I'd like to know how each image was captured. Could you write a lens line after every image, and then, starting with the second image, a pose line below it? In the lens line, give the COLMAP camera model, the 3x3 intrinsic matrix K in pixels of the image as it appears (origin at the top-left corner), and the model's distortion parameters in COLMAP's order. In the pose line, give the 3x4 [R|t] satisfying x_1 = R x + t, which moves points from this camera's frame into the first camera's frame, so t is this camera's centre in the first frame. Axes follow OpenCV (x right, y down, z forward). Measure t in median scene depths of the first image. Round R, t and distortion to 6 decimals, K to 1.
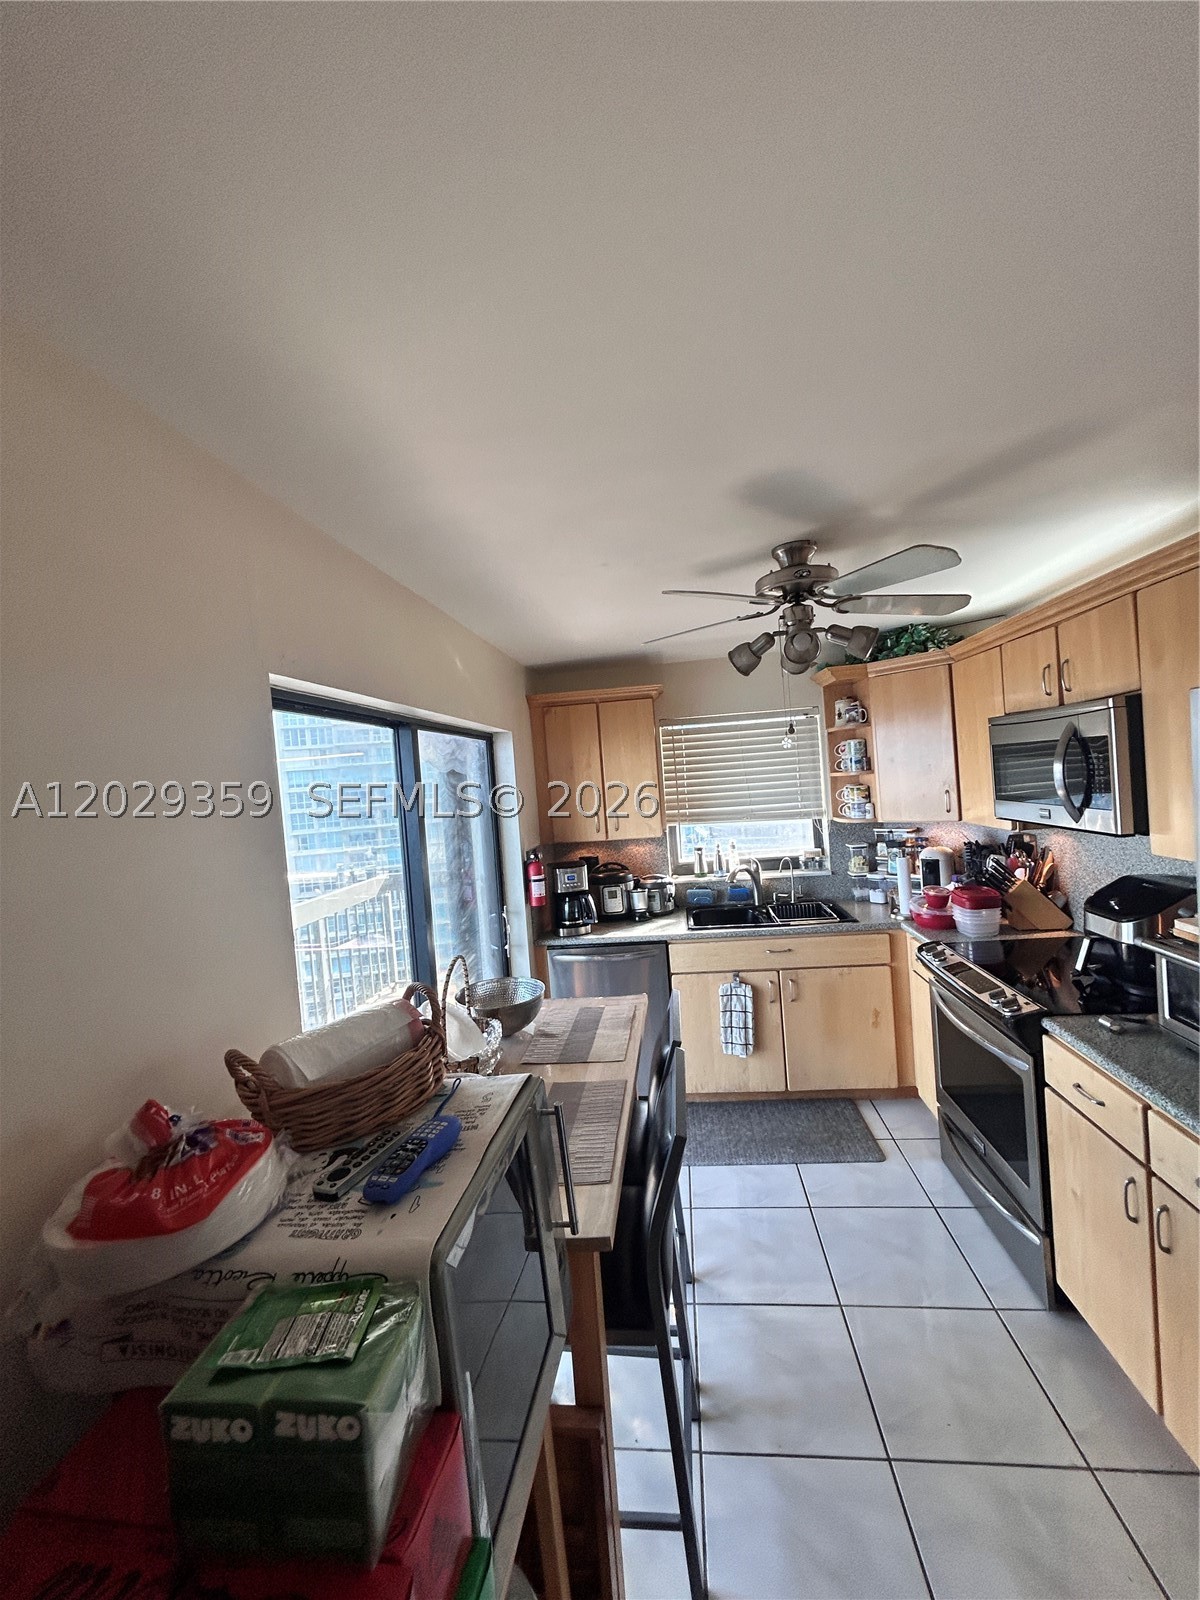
lens RADIAL K [[645.2, 0, 600.0], [0, 645.2, 800.0], [0, 0, 1]] dist [-0.002101, 0.000649]
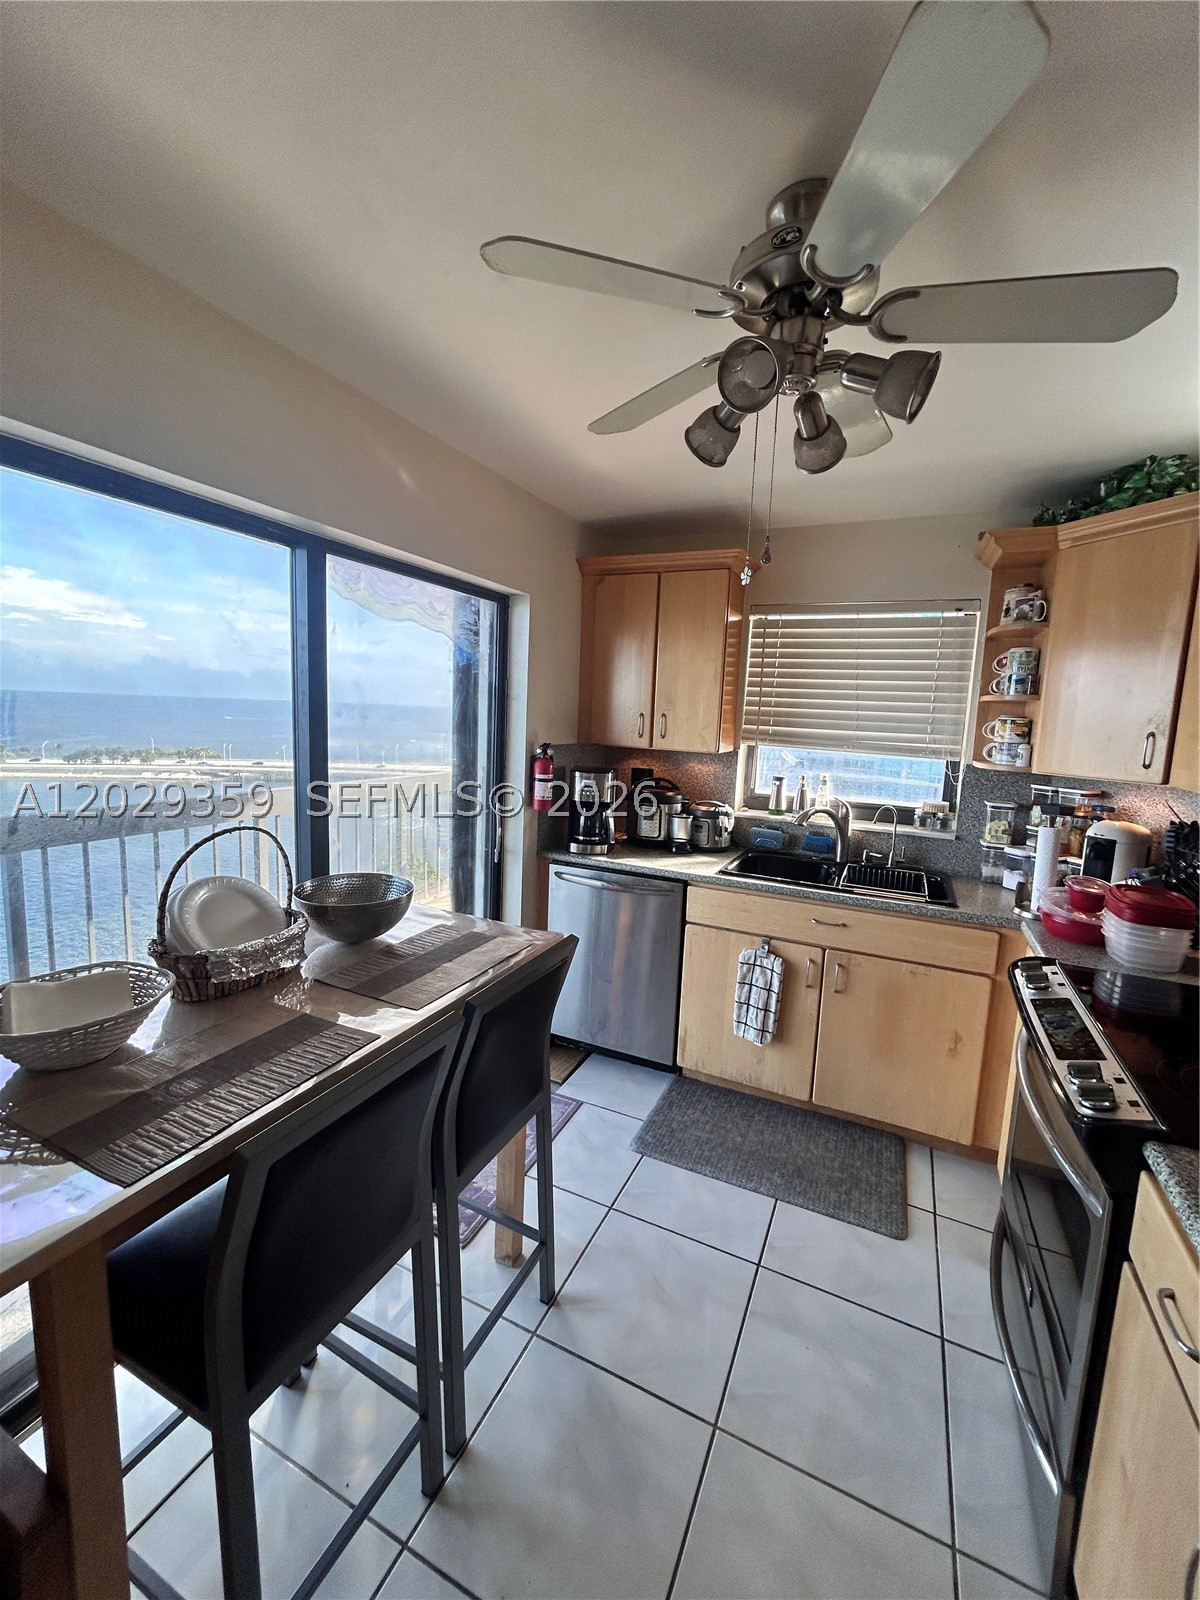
lens RADIAL K [[645.0, 0, 600.0], [0, 645.0, 800.0], [0, 0, 1]] dist [0.000952, 0.000376]
pose [[0.940391, 0.157748, -0.301298, 0.216705], [-0.123411, 0.983816, 0.129906, 0.030388], [0.316914, -0.084979, 0.944640, 0.219477]]
